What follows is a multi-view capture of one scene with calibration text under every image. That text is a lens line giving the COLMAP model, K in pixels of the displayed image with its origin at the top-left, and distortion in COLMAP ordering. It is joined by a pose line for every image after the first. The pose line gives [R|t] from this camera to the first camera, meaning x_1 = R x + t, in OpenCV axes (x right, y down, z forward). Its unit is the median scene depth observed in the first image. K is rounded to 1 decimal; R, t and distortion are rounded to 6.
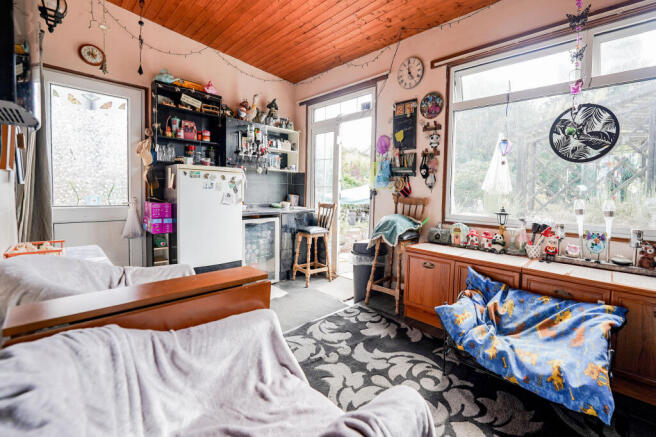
lens RADIAL K [[235.7, 0, 327.1], [0, 235.7, 215.4], [0, 0, 1]] dist [-0.010291, 0.000139]
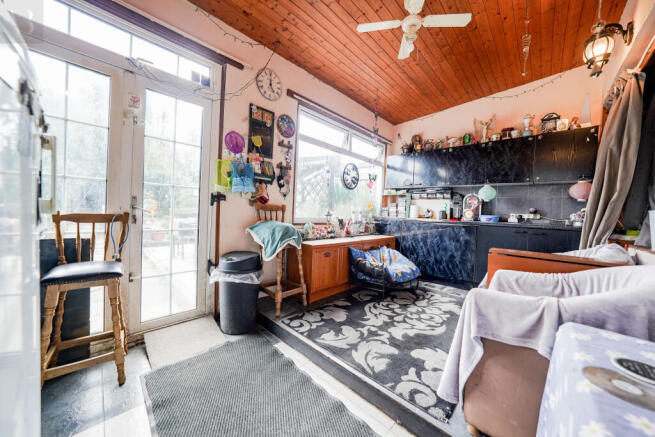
lens RADIAL K [[225.6, 0, 327.2], [0, 225.6, 228.0], [0, 0, 1]] dist [-0.013325, 0.000021]
pose [[0.051080, -0.096479, 0.994023, -0.810466], [0.060574, 0.993790, 0.093343, -0.061617], [-0.996856, 0.055444, 0.056607, 0.859307]]
